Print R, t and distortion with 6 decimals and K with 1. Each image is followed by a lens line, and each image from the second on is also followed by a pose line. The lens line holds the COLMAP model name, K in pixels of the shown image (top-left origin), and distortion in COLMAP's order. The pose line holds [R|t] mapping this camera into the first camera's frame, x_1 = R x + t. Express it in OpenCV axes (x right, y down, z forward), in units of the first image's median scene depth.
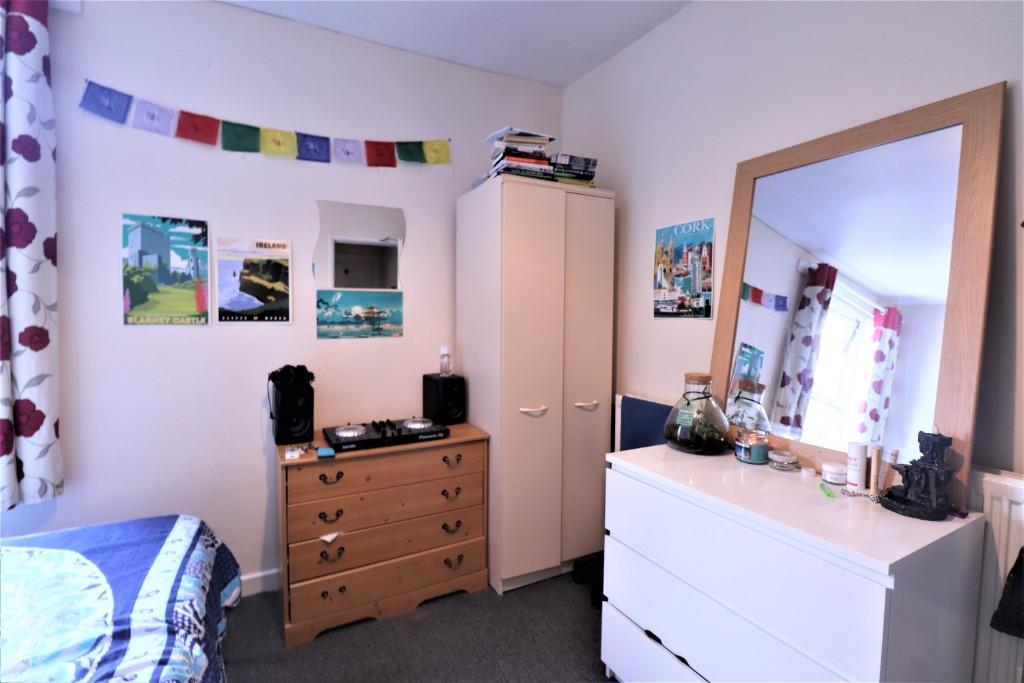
lens RADIAL K [[474.4, 0, 507.3], [0, 474.4, 333.8], [0, 0, 1]] dist [0.001039, -0.010723]
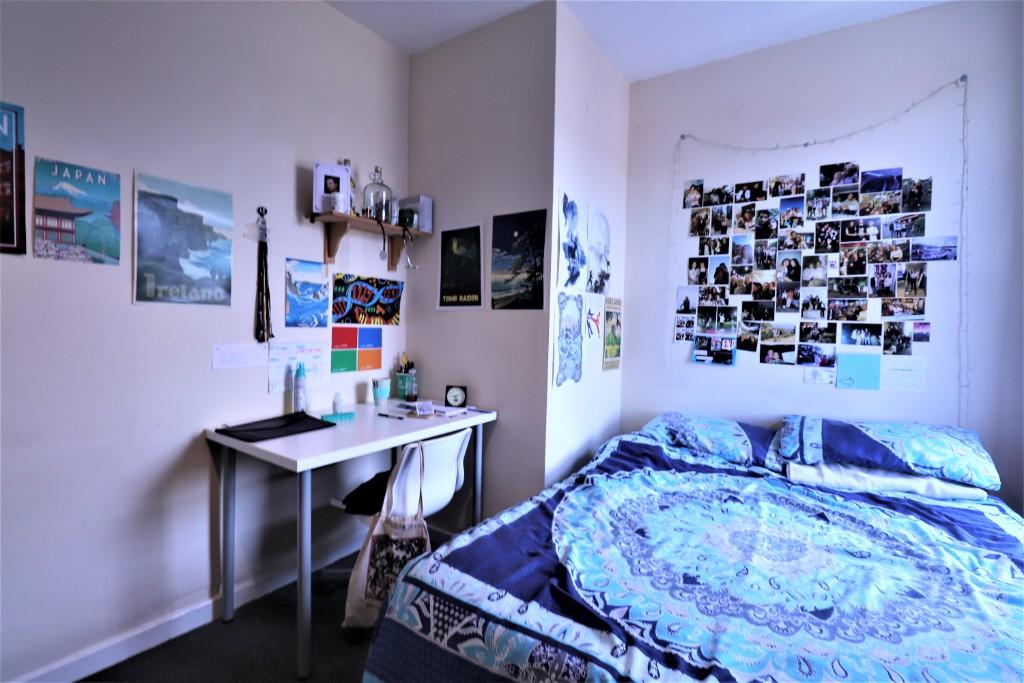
lens RADIAL K [[474.4, 0, 507.3], [0, 474.4, 333.8], [0, 0, 1]] dist [0.001039, -0.010723]
pose [[-0.889785, -0.014132, -0.456161, -0.061459], [-0.044317, 0.997472, 0.055543, 0.007129], [0.454223, 0.069637, -0.888162, 0.766276]]
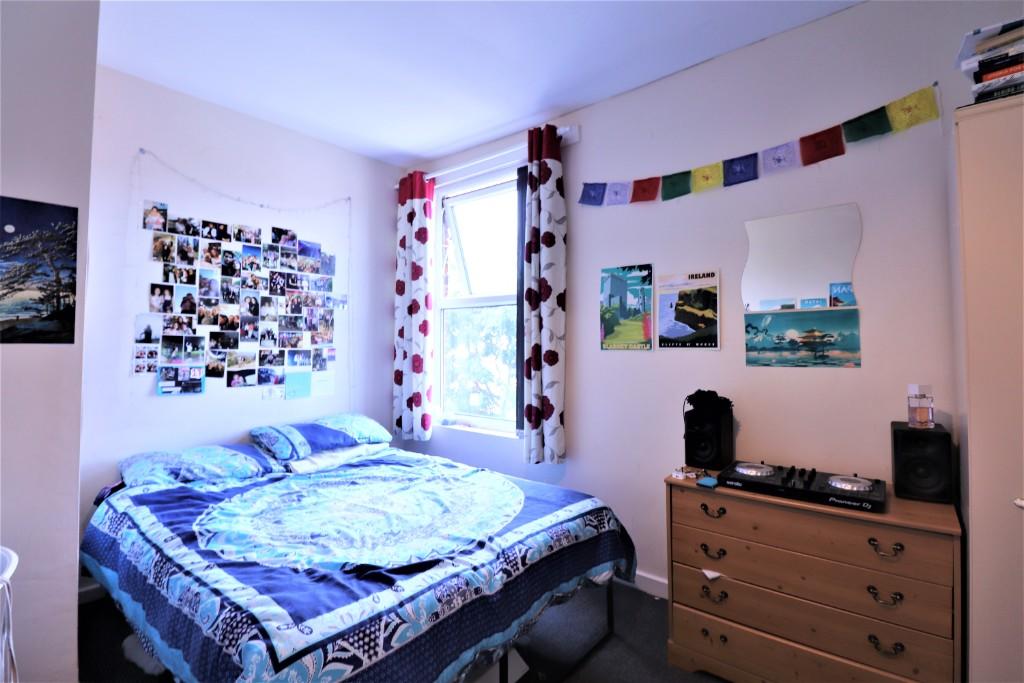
lens RADIAL K [[474.4, 0, 507.3], [0, 474.4, 333.8], [0, 0, 1]] dist [0.001039, -0.010723]
pose [[0.356766, -0.031827, -0.933652, 0.351244], [-0.030727, 0.998479, -0.045778, 0.005316], [0.933688, 0.045020, 0.355245, 0.242110]]
